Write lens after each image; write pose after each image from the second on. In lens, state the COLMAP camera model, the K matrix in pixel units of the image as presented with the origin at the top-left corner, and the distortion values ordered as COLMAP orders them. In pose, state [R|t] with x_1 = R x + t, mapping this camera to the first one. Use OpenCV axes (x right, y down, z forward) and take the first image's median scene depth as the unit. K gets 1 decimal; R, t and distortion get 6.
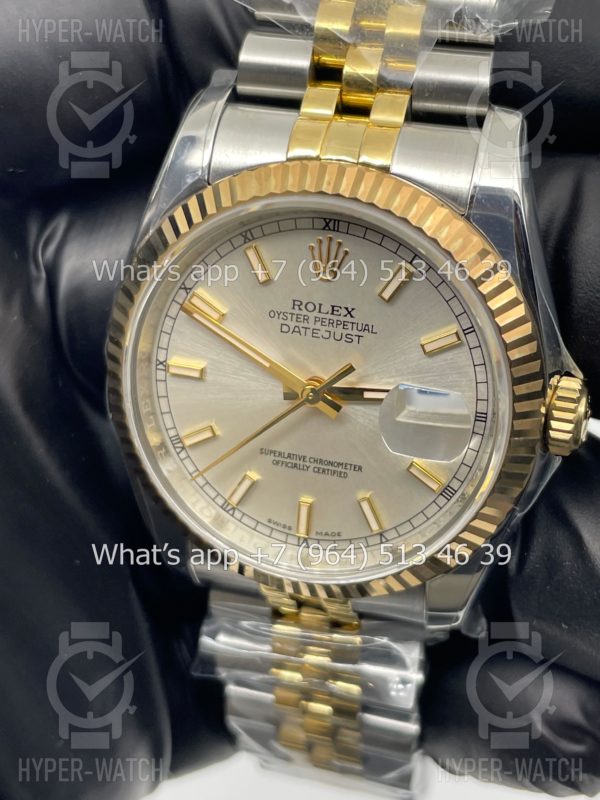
lens RADIAL K [[1218.7, 0, 300.0], [0, 1218.7, 400.0], [0, 0, 1]] dist [0.051612, -0.051658]
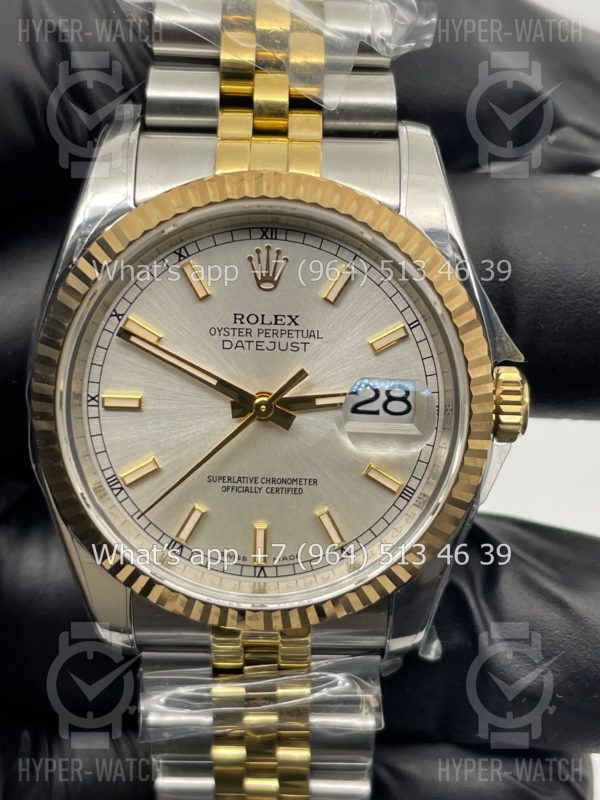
lens RADIAL K [[1218.7, 0, 300.0], [0, 1218.7, 400.0], [0, 0, 1]] dist [0.051612, -0.051658]
pose [[0.957561, -0.083319, 0.275924, -0.230694], [0.132711, 0.977245, -0.165467, 0.154896], [-0.255859, 0.195063, 0.946830, 0.065900]]
